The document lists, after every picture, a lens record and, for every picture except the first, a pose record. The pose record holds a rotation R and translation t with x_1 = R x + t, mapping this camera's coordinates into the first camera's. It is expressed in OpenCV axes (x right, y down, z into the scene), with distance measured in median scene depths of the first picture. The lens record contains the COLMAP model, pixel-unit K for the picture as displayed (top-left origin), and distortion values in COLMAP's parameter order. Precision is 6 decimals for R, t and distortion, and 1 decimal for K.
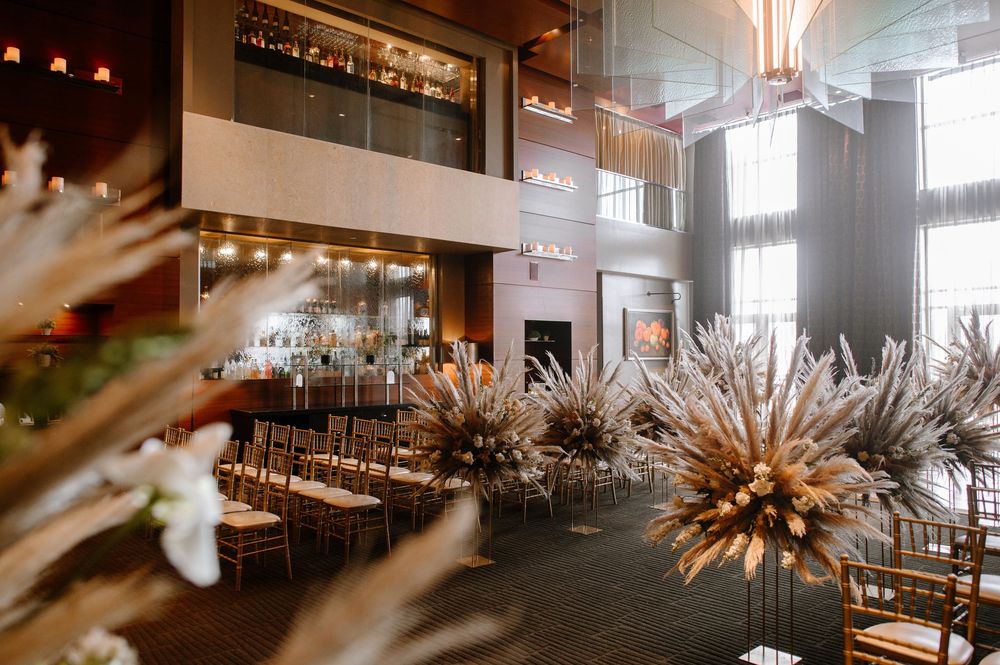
lens RADIAL K [[717.7, 0, 499.7], [0, 717.7, 335.4], [0, 0, 1]] dist [-0.046675, 0.031280]
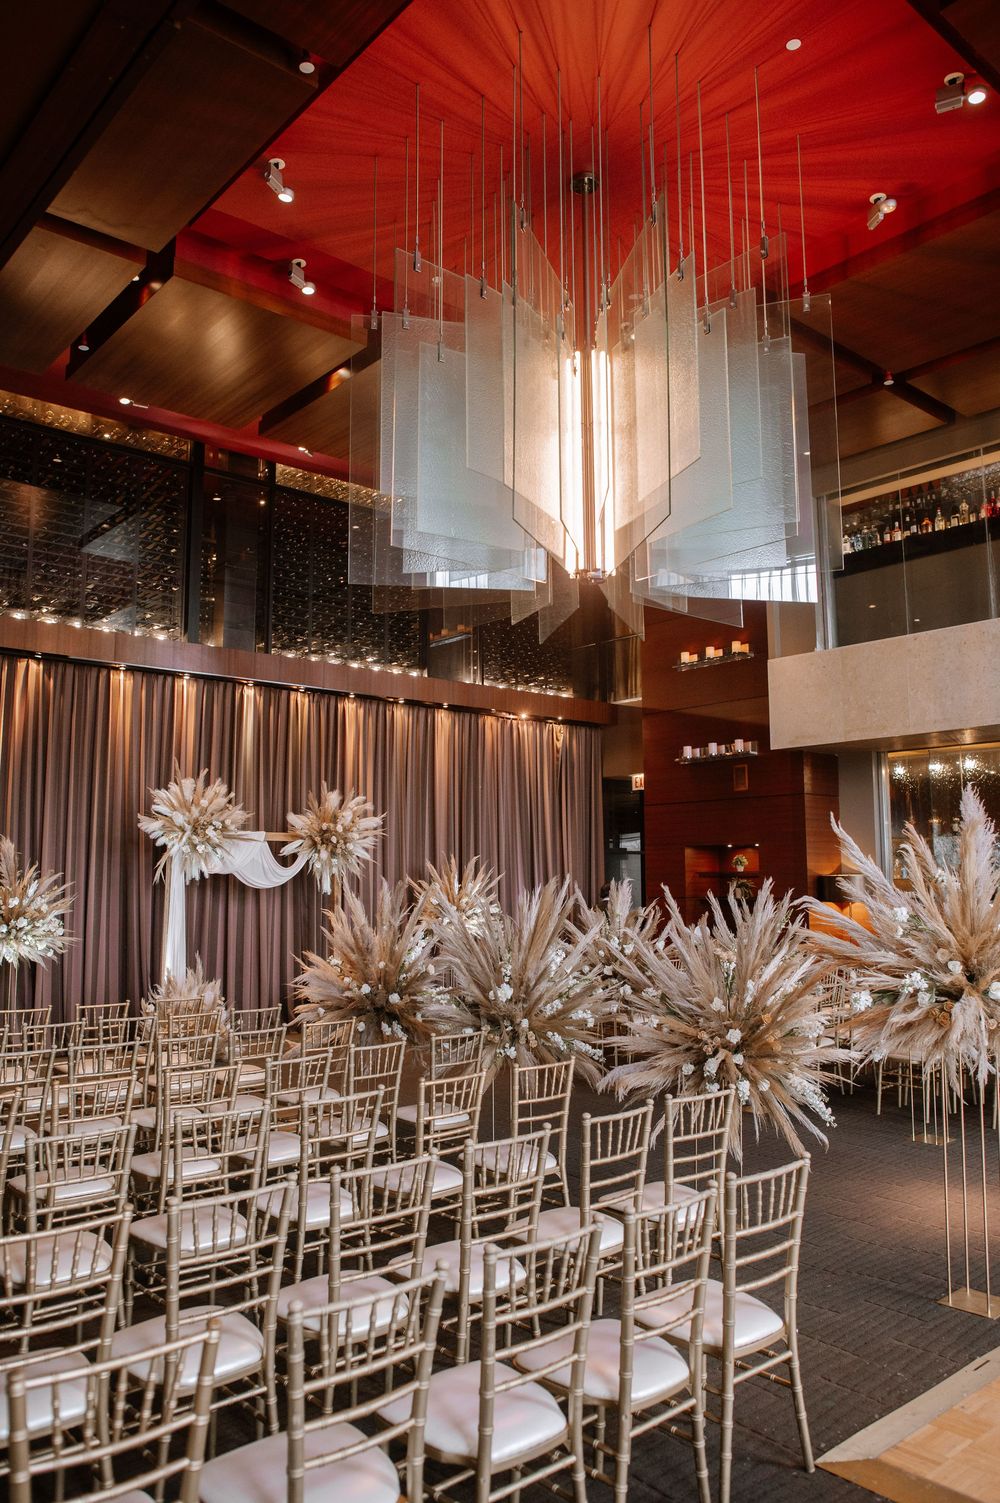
lens RADIAL K [[1078.6, 0, 507.6], [0, 1078.6, 751.4], [0, 0, 1]] dist [-0.046675, 0.031280]
pose [[-0.031512, -0.108973, -0.993545, 0.935502], [0.025270, 0.993634, -0.109785, -0.007049], [0.999184, -0.028567, -0.028558, 0.517840]]
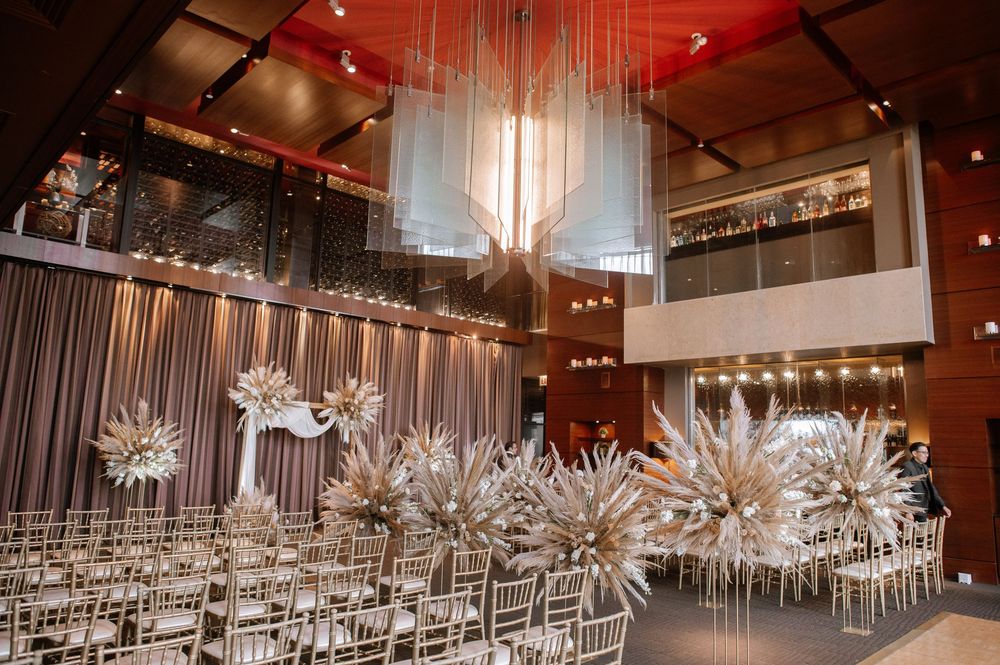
lens RADIAL K [[666.0, 0, 502.2], [0, 666.0, 335.9], [0, 0, 1]] dist [-0.040816, 0.019356]
pose [[0.025974, -0.145605, -0.989002, 0.938116], [-0.008591, 0.989267, -0.145870, -0.003790], [0.999626, 0.012285, 0.024444, 0.524786]]
